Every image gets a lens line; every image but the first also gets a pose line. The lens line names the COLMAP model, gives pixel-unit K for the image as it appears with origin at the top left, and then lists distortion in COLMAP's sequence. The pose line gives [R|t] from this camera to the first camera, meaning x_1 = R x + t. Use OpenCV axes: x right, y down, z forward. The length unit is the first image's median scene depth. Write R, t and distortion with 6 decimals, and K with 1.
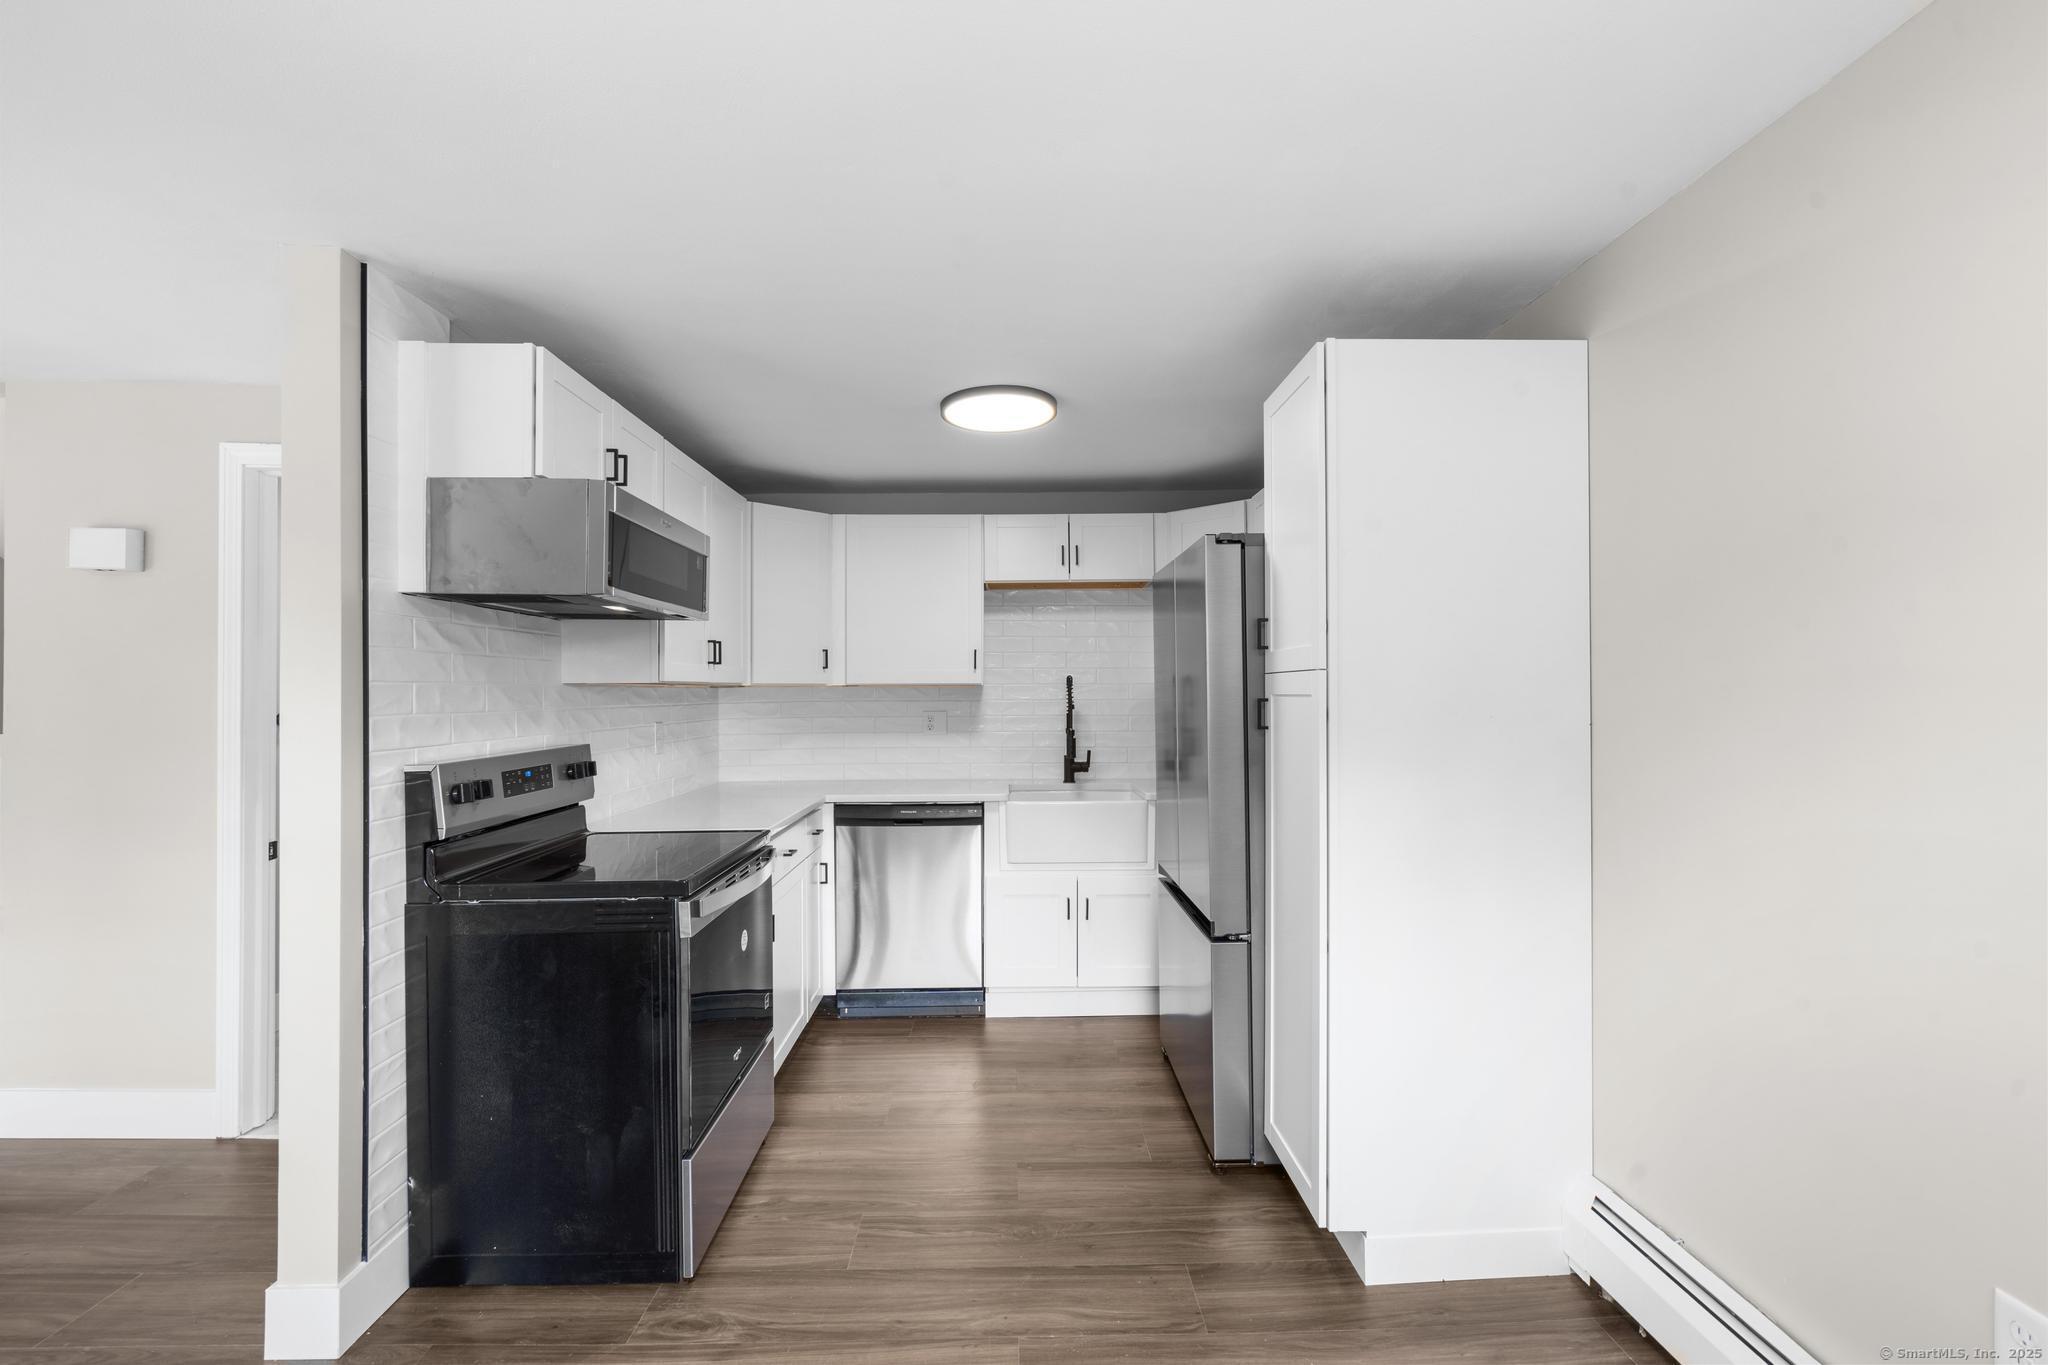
lens RADIAL K [[915.5, 0, 1019.9], [0, 915.5, 683.3], [0, 0, 1]] dist [-0.004658, 0.001514]
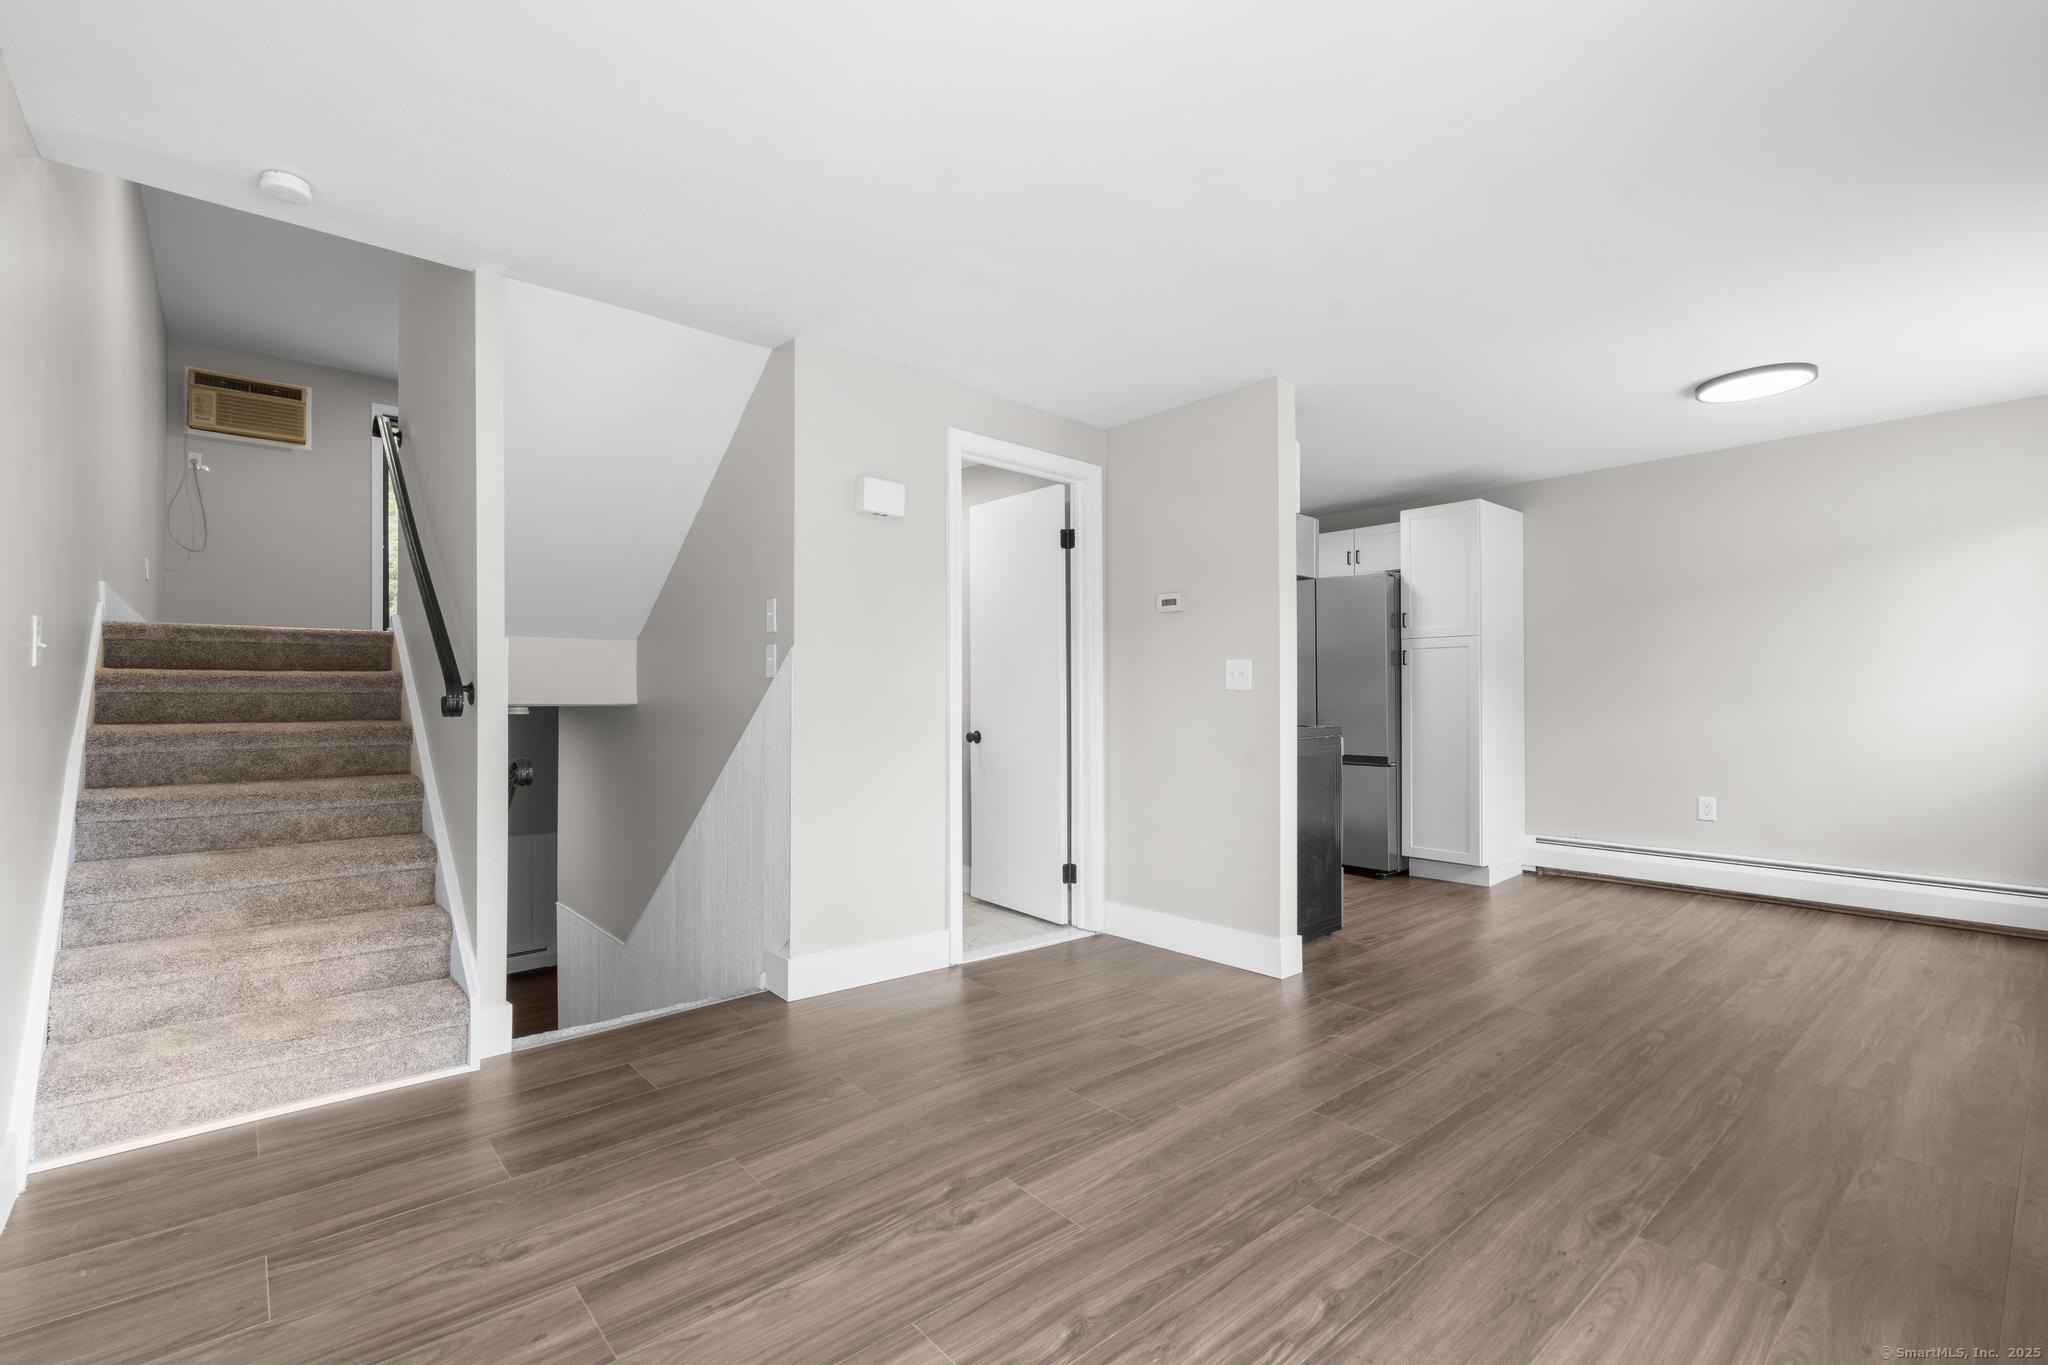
lens RADIAL K [[918.3, 0, 1019.1], [0, 918.3, 686.9], [0, 0, 1]] dist [-0.000639, -0.000420]
pose [[0.766983, 0.008545, 0.641611, -1.830991], [-0.009204, 0.999955, -0.002315, 0.119550], [-0.641601, -0.004130, 0.767027, -0.062294]]
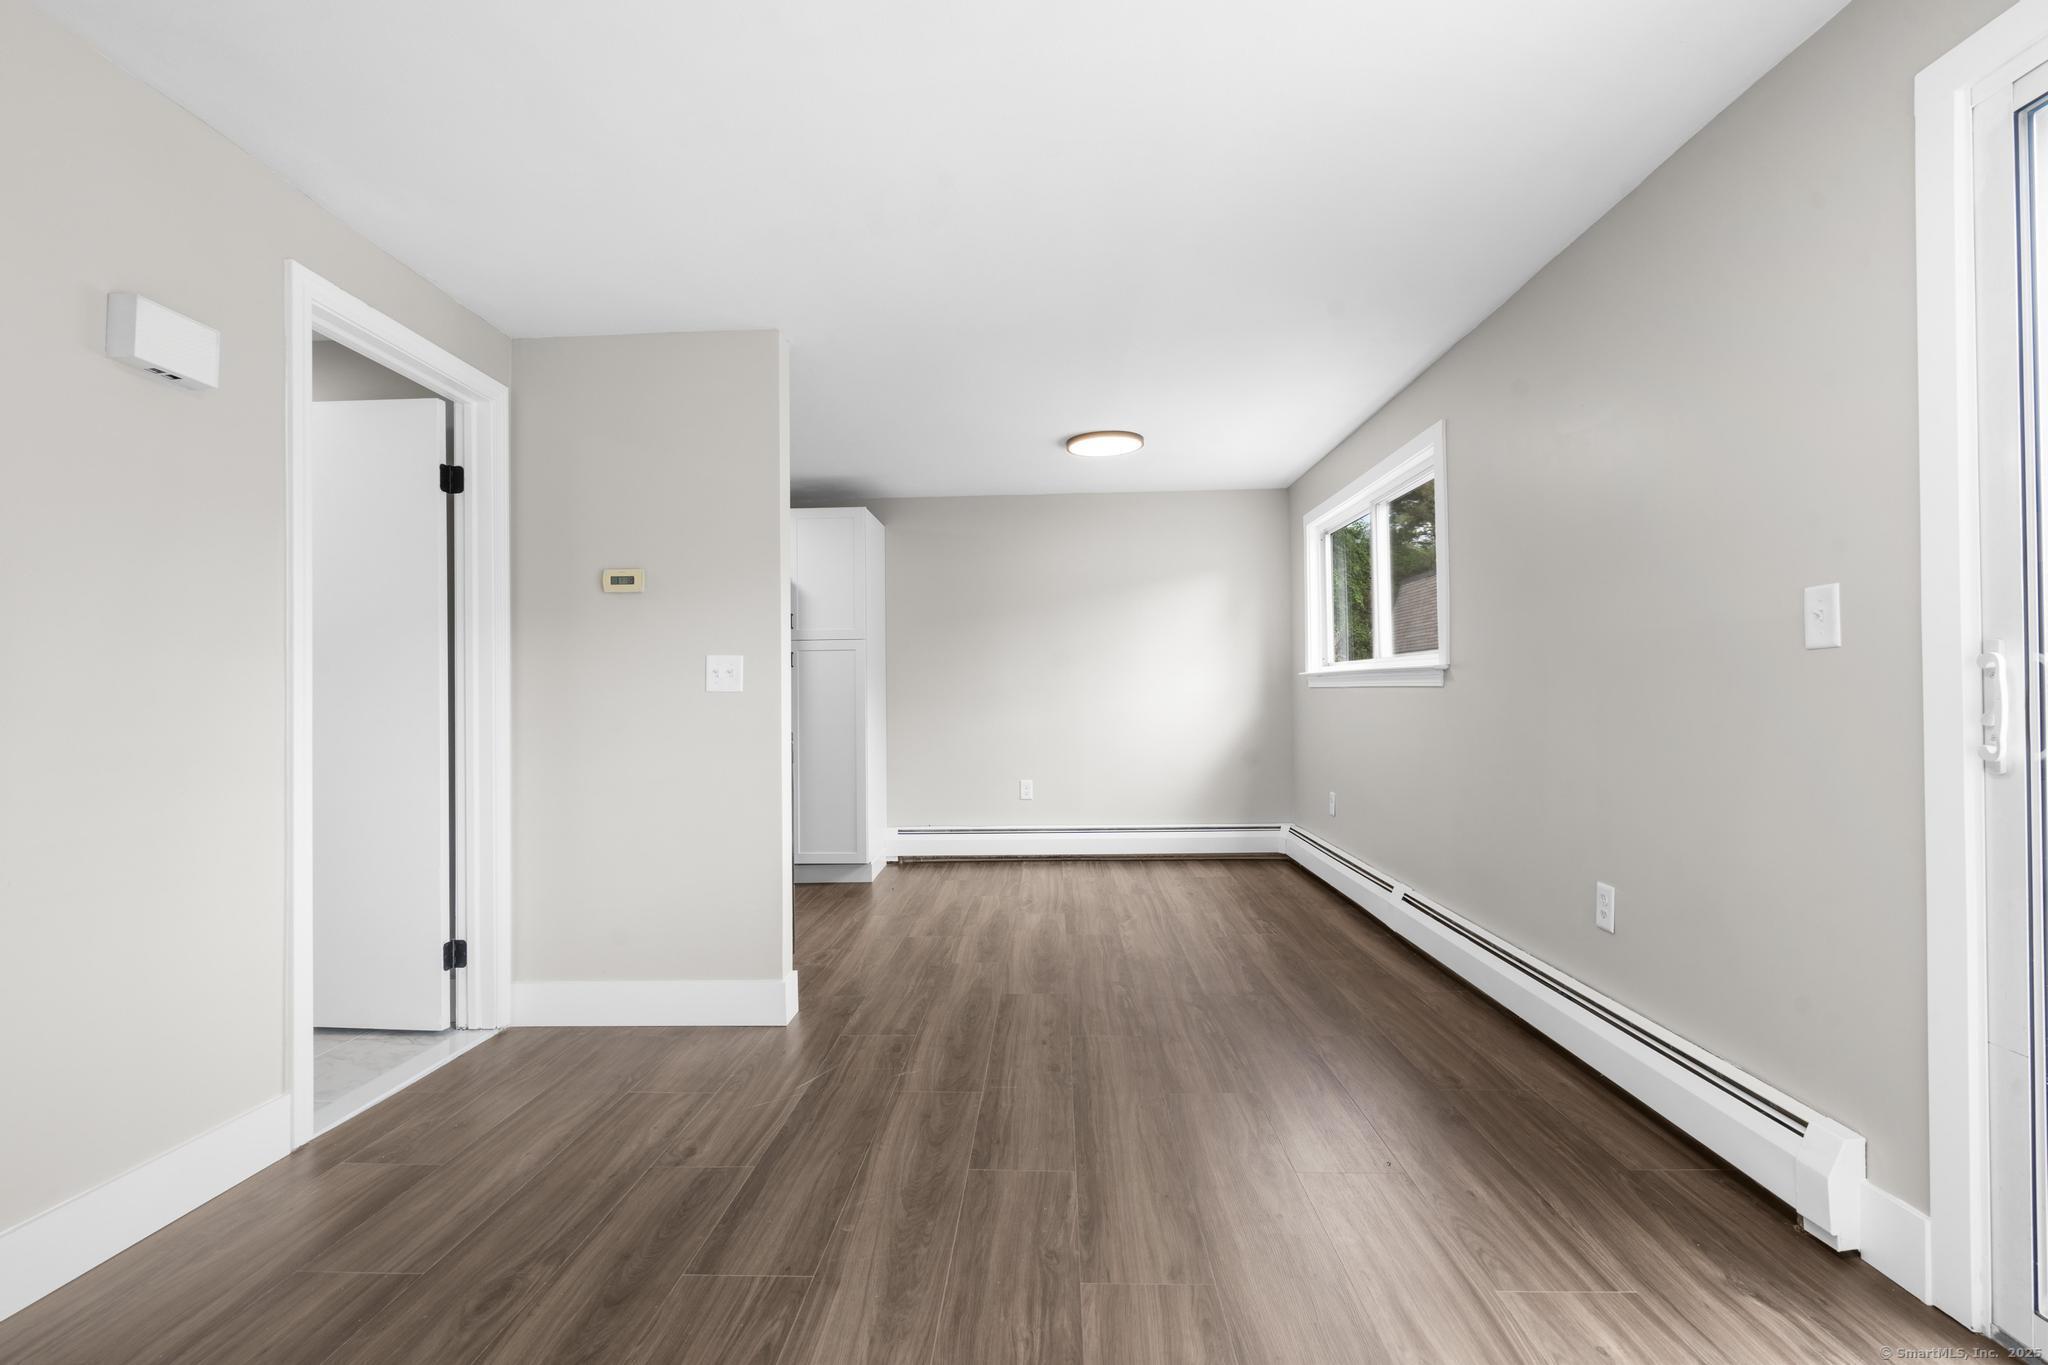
lens RADIAL K [[915.5, 0, 1019.9], [0, 915.5, 683.3], [0, 0, 1]] dist [-0.004658, 0.001514]
pose [[0.053689, 0.017889, 0.998397, -1.818016], [-0.000452, 0.999840, -0.017890, 0.127933], [-0.998558, 0.000509, 0.053689, 0.381171]]
